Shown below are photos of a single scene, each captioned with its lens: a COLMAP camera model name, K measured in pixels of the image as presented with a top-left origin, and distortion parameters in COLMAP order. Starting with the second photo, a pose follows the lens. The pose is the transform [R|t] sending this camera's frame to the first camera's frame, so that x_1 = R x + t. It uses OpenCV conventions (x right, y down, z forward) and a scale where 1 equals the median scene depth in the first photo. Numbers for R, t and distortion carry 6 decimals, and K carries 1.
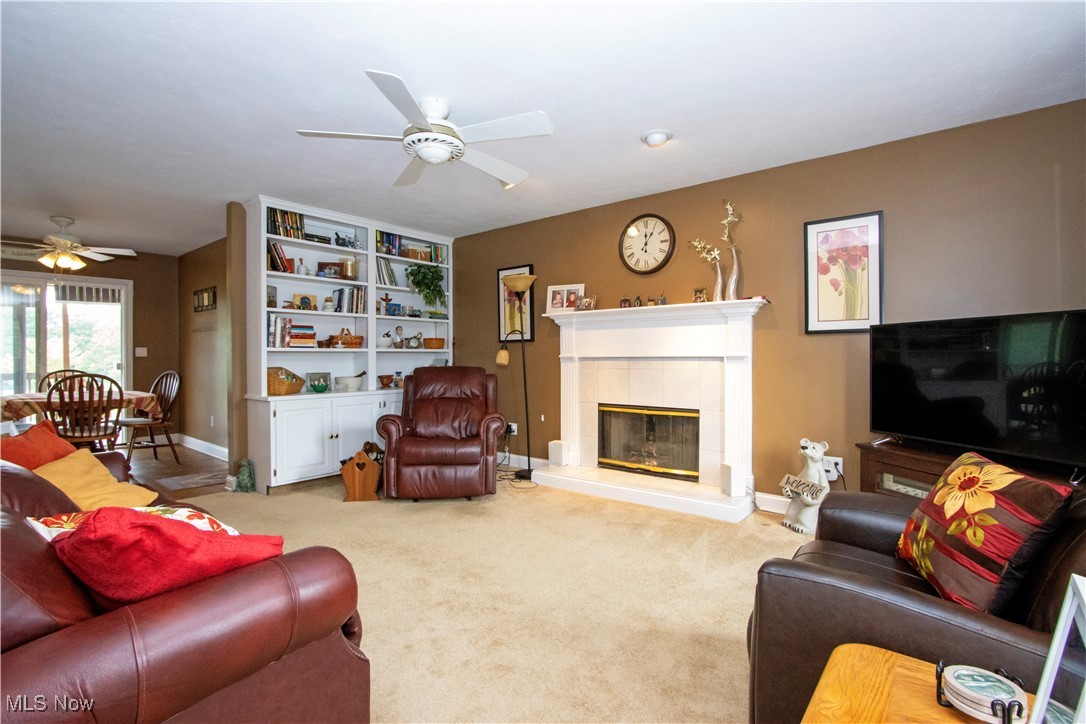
lens RADIAL K [[502.8, 0, 540.8], [0, 502.8, 360.2], [0, 0, 1]] dist [-0.021209, 0.004820]
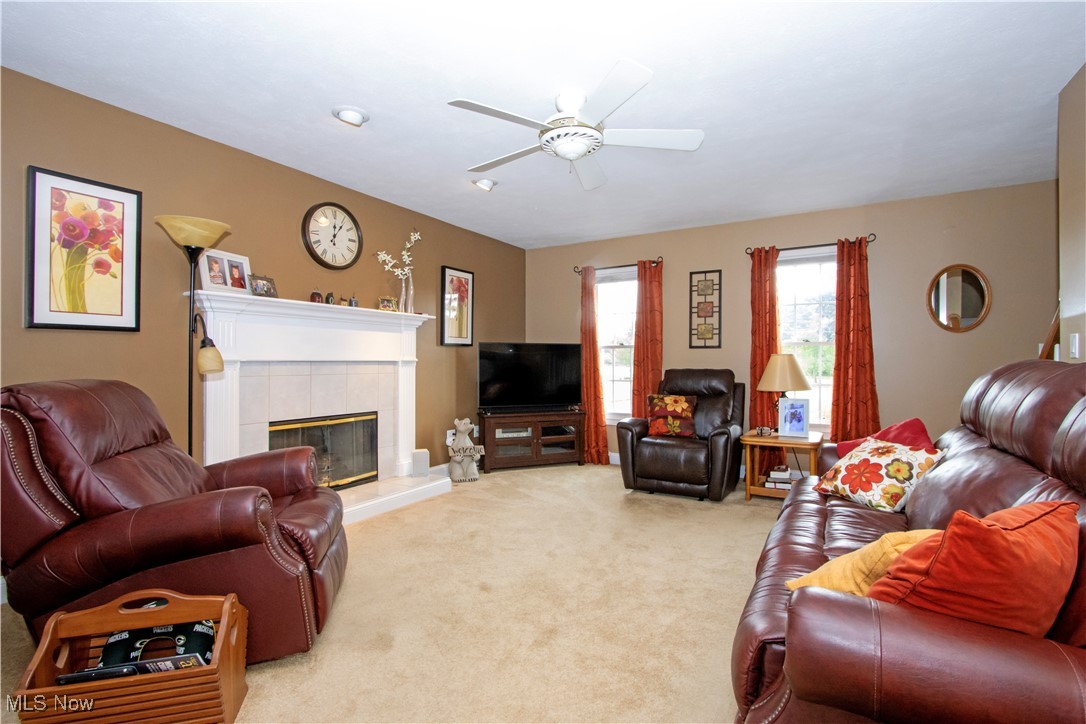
lens RADIAL K [[502.8, 0, 540.8], [0, 502.8, 360.2], [0, 0, 1]] dist [-0.021209, 0.004820]
pose [[-0.135561, 0.002009, 0.990767, -0.779830], [-0.001957, 0.999995, -0.002295, -0.007032], [-0.990767, -0.002250, -0.135556, 0.800357]]
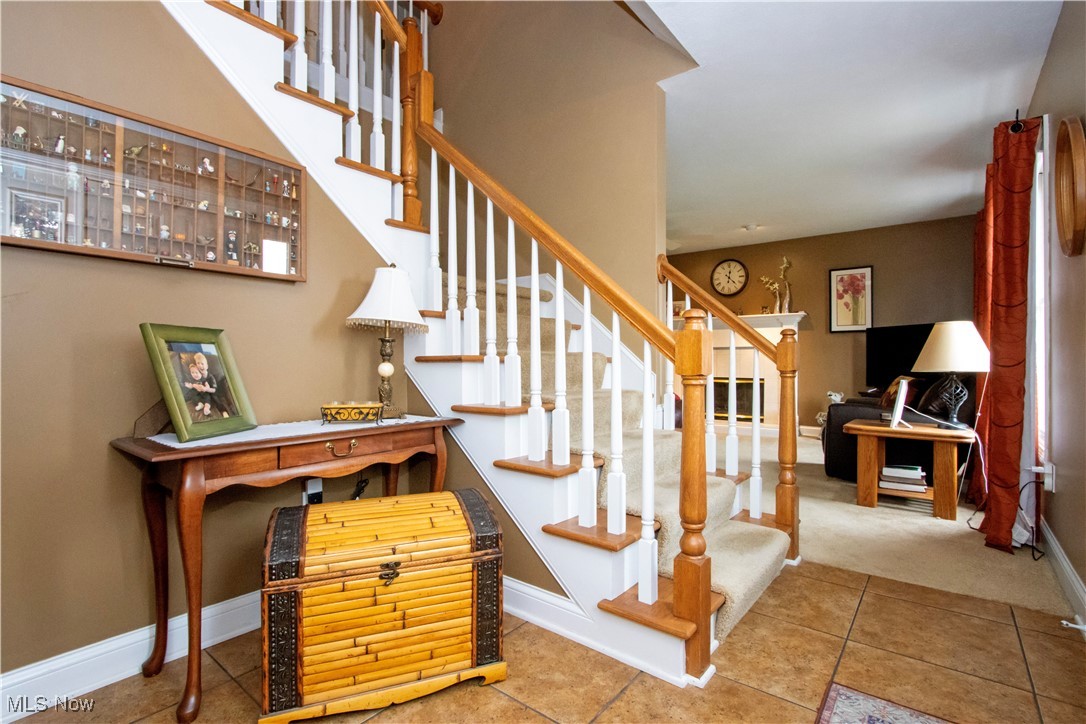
lens RADIAL K [[502.8, 0, 540.8], [0, 502.8, 360.2], [0, 0, 1]] dist [-0.021209, 0.004820]
pose [[0.999967, 0.001752, 0.007929, -0.438062], [-0.001732, 0.999996, -0.002430, 0.043500], [-0.007933, 0.002416, 0.999966, -0.655408]]
